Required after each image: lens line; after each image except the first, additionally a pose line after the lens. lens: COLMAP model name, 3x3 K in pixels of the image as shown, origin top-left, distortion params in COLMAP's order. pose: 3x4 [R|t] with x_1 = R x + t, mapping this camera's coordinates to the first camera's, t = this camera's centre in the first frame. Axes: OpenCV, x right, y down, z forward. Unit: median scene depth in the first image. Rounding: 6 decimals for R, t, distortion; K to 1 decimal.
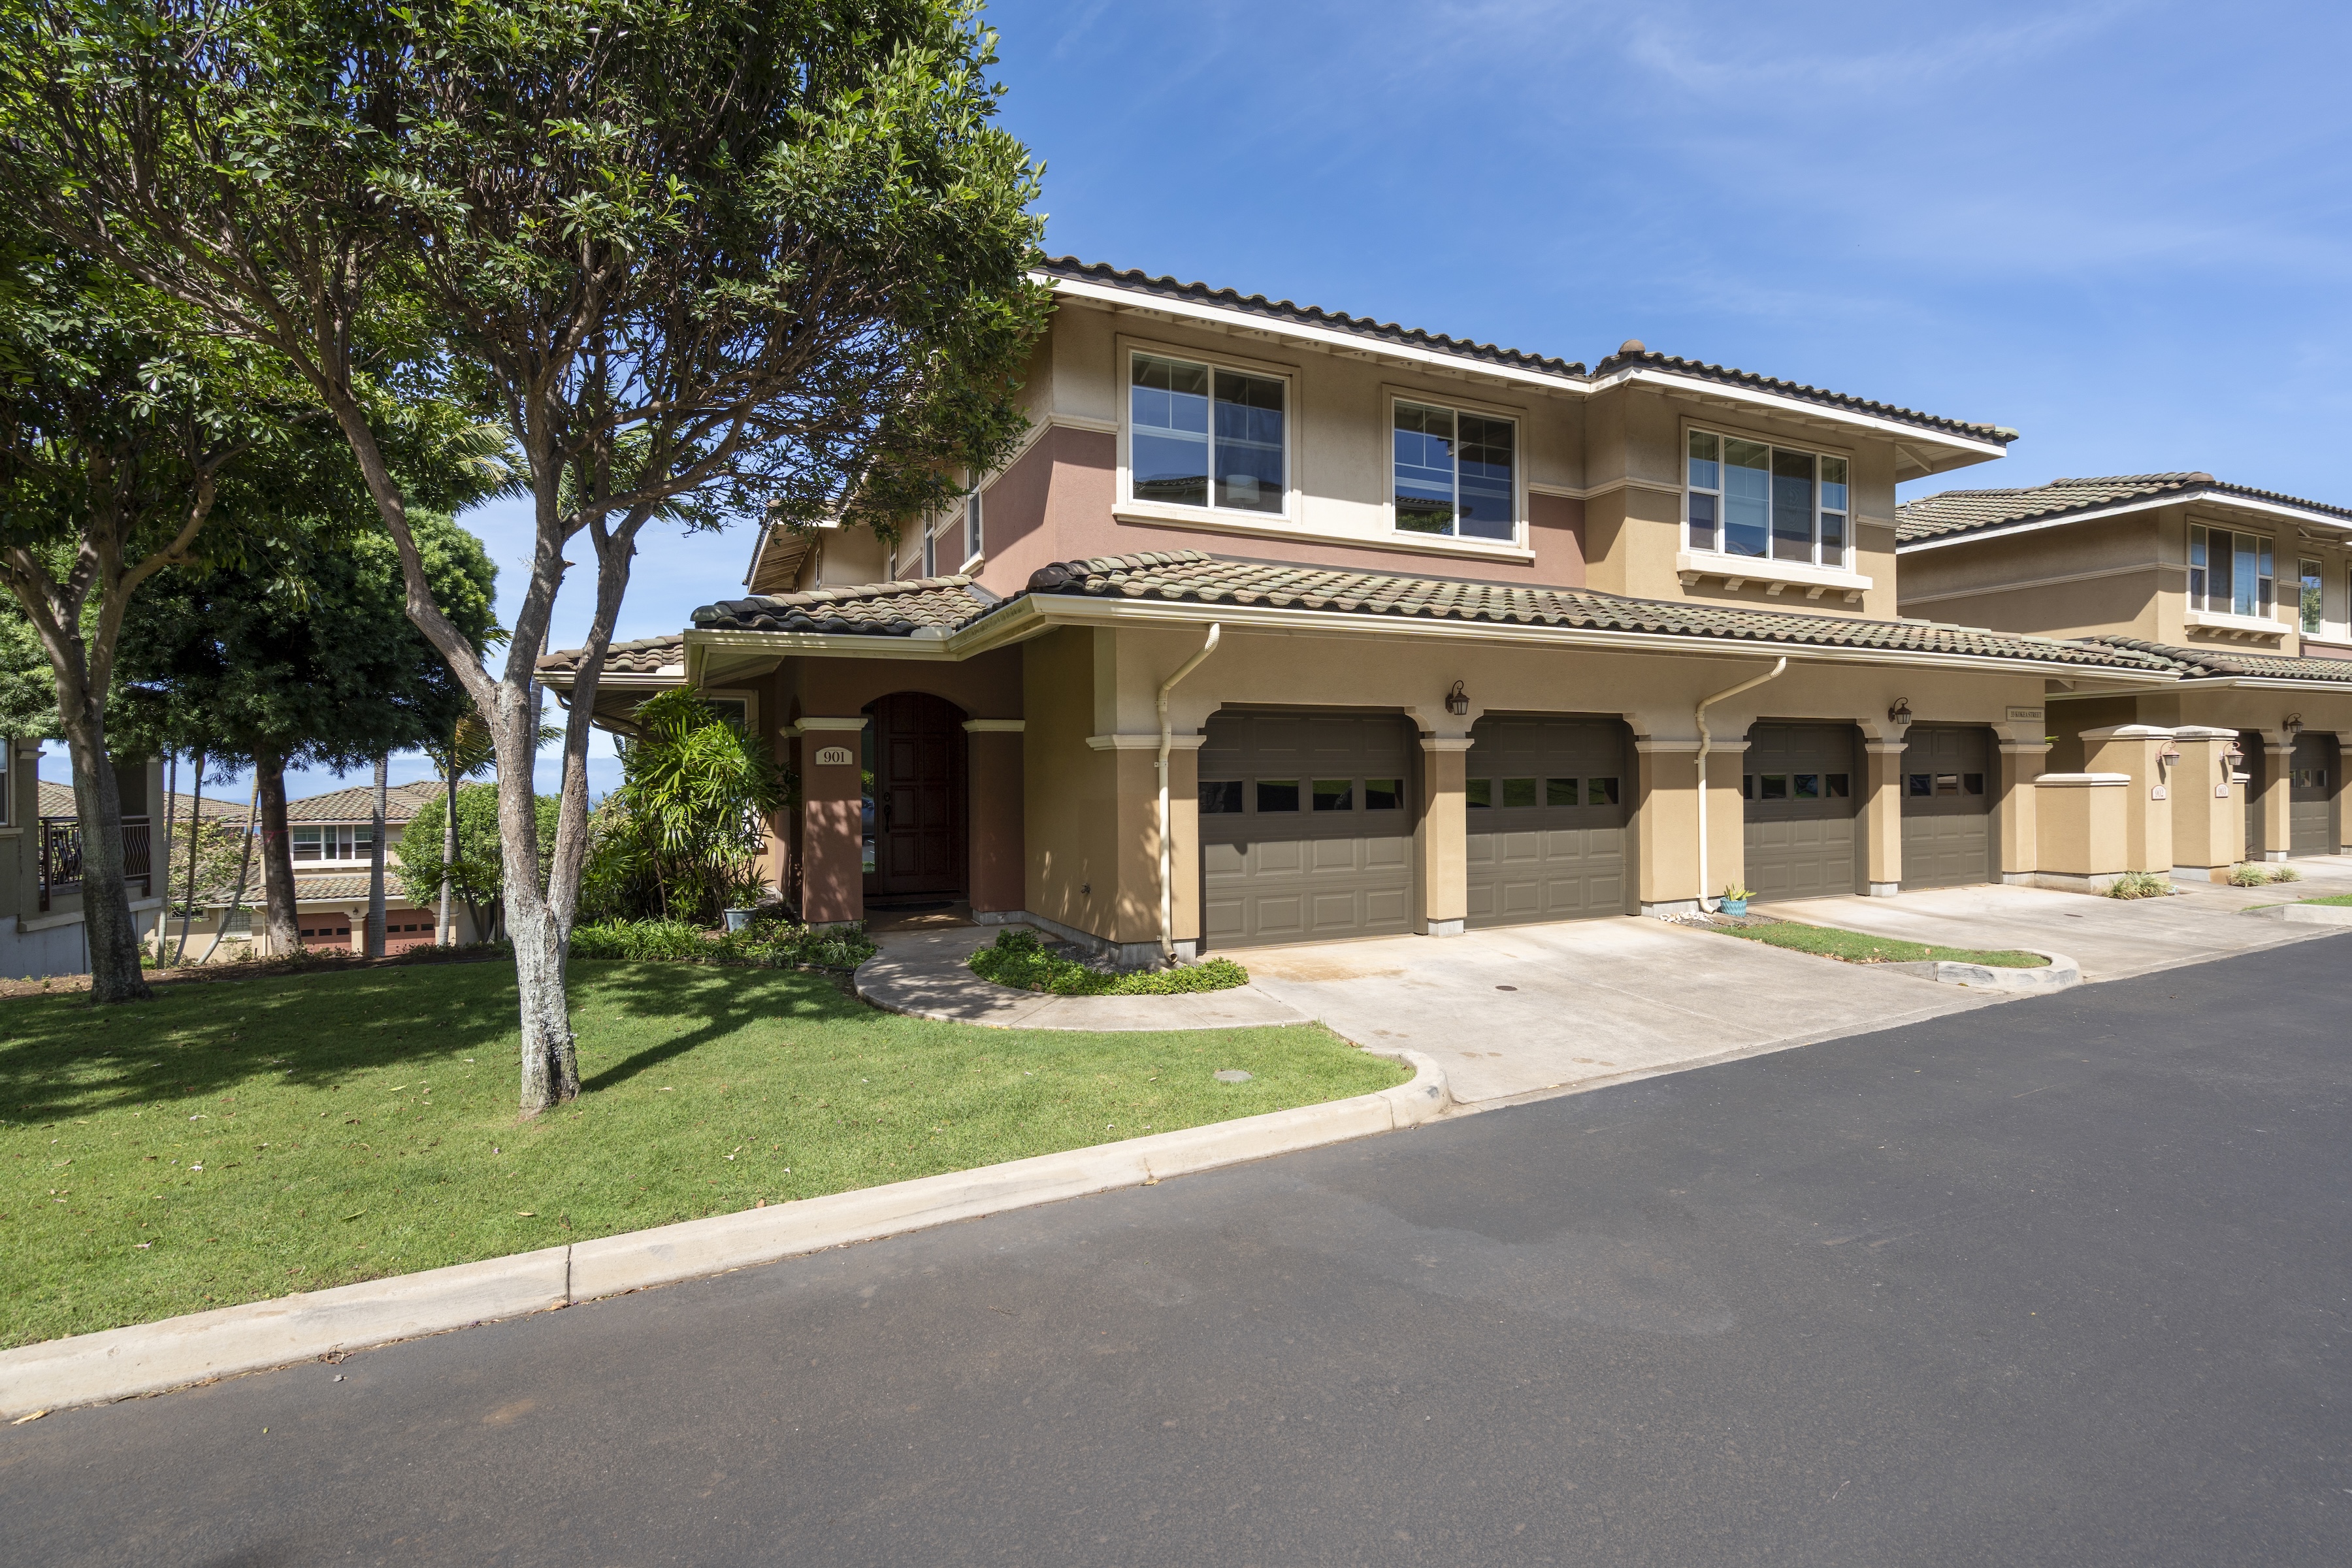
lens RADIAL K [[1066.1, 0, 1178.2], [0, 1066.1, 780.3], [0, 0, 1]] dist [-0.012946, -0.000024]
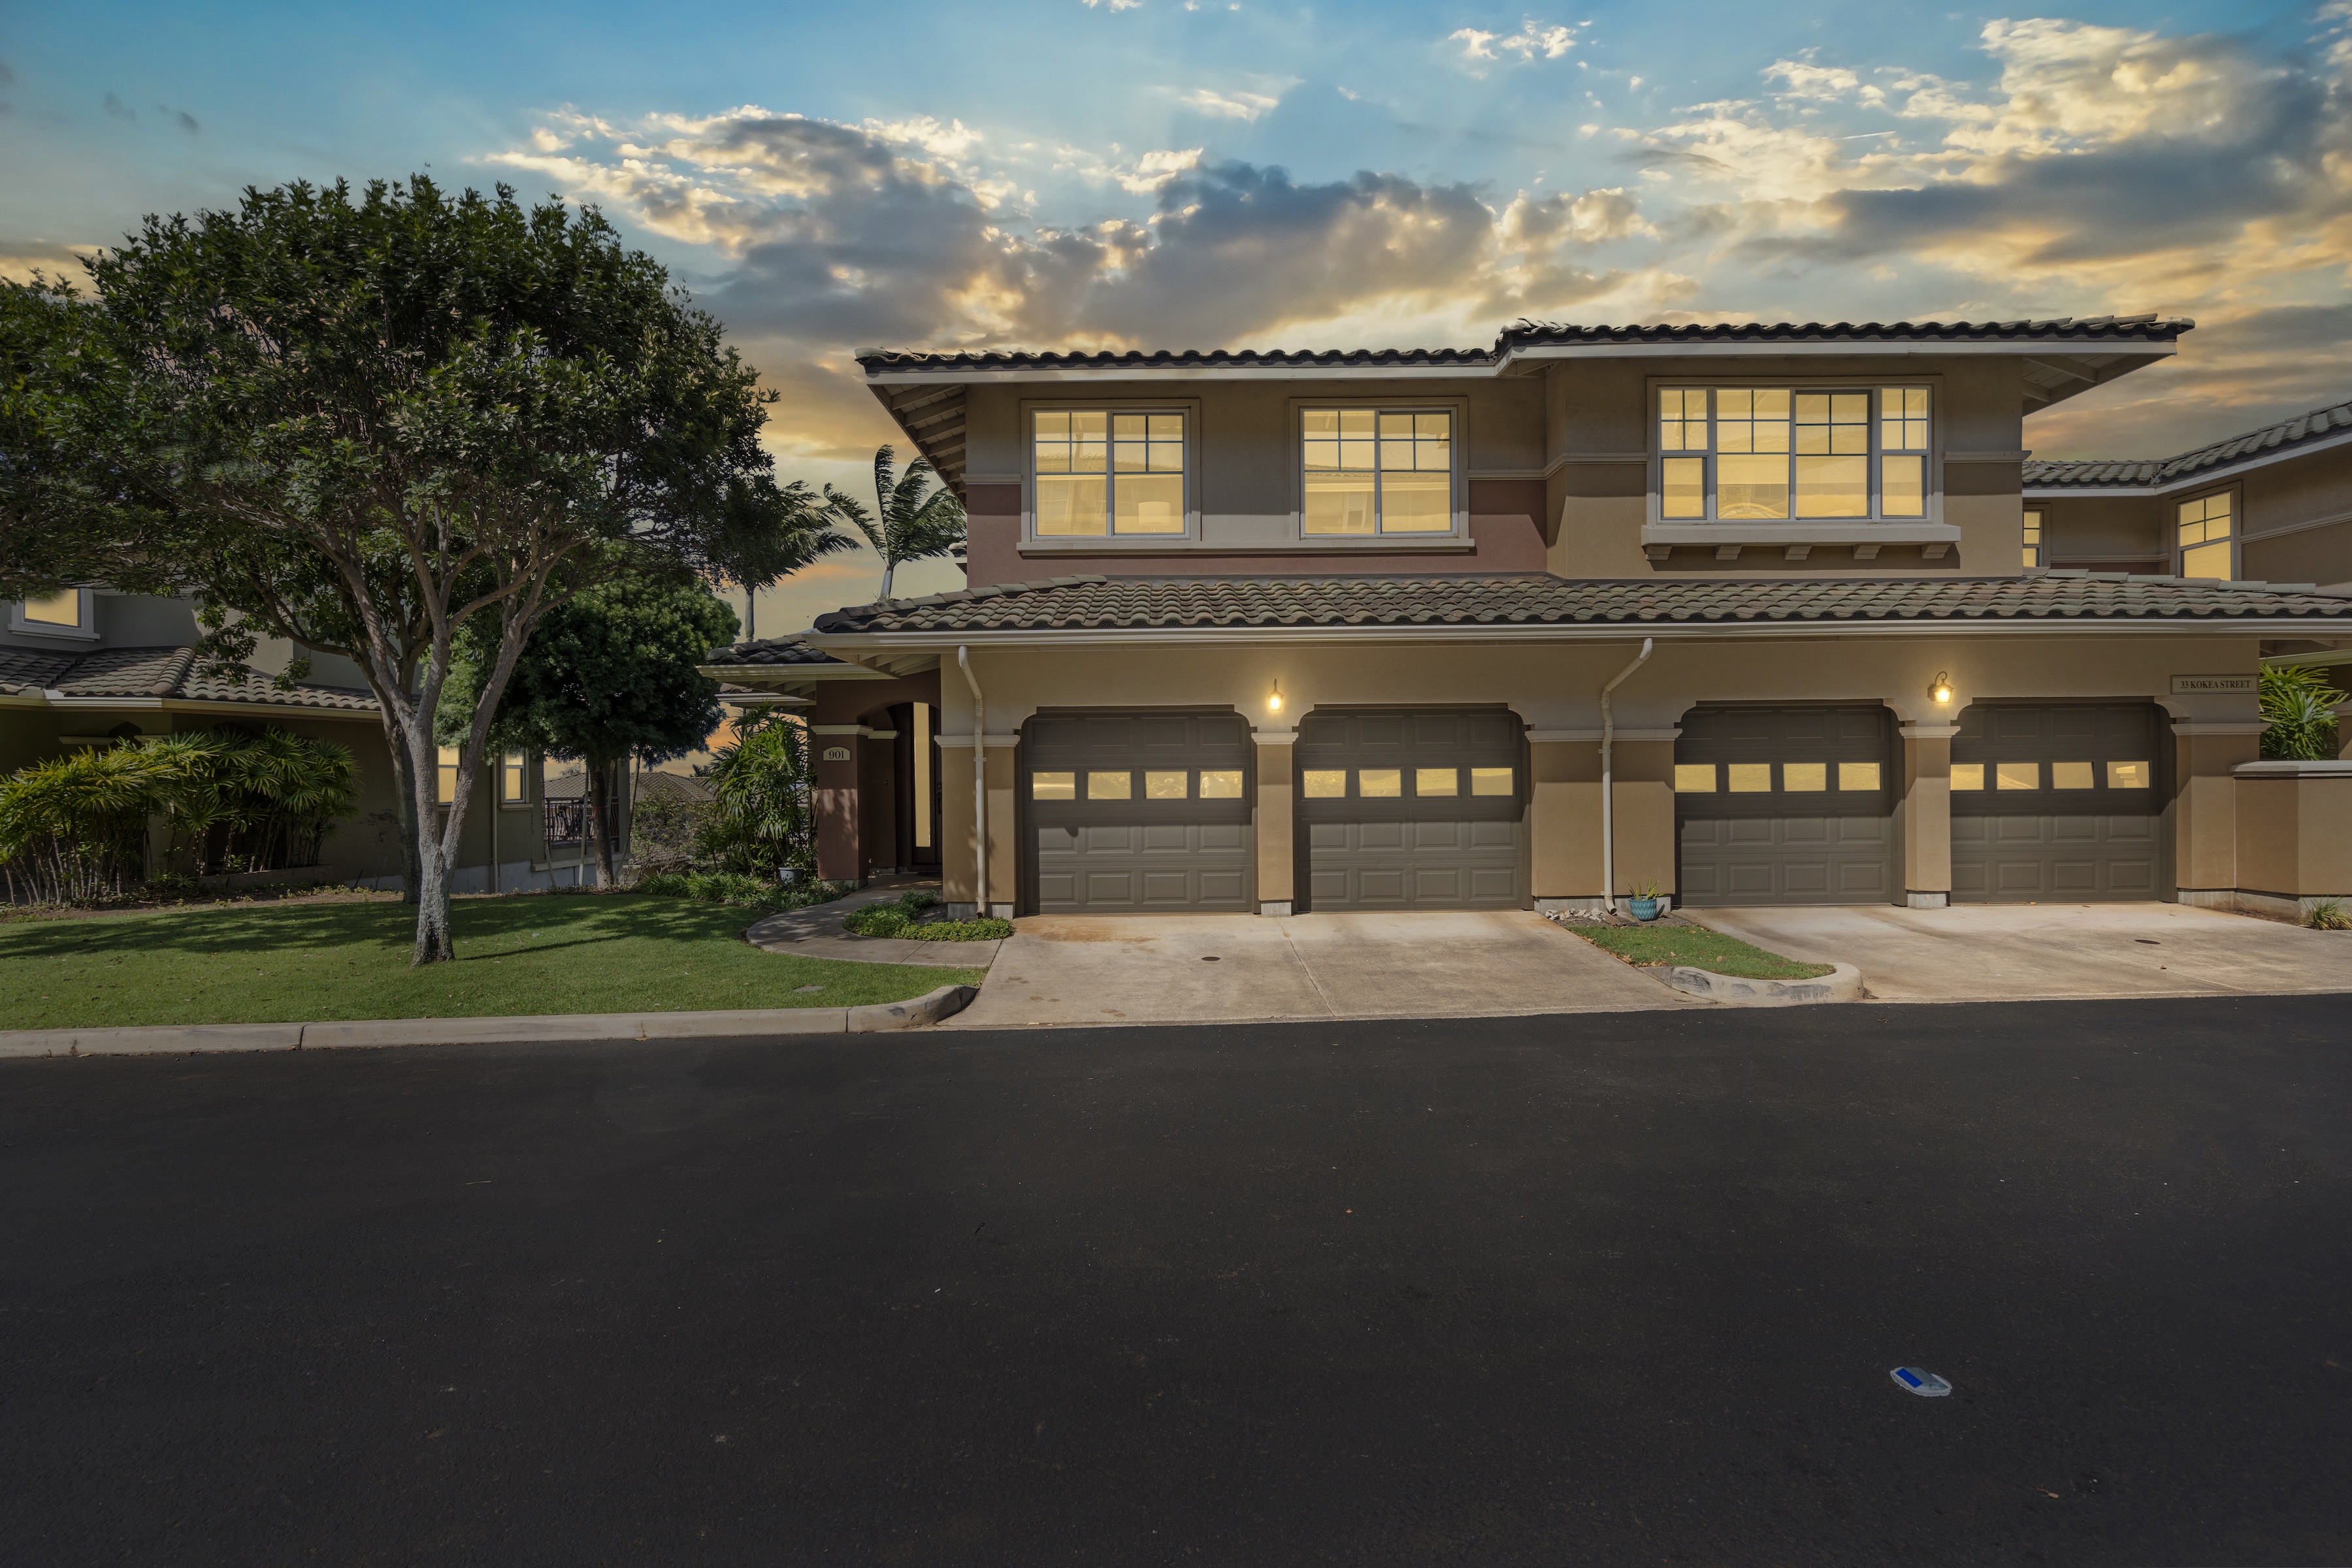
lens RADIAL K [[1066.1, 0, 1183.9], [0, 1066.1, 779.5], [0, 0, 1]] dist [-0.012946, -0.000024]
pose [[0.906084, 0.001382, -0.423096, 0.556066], [0.001610, 0.999976, 0.006714, 0.000169], [0.423095, -0.006764, 0.906060, -0.012167]]
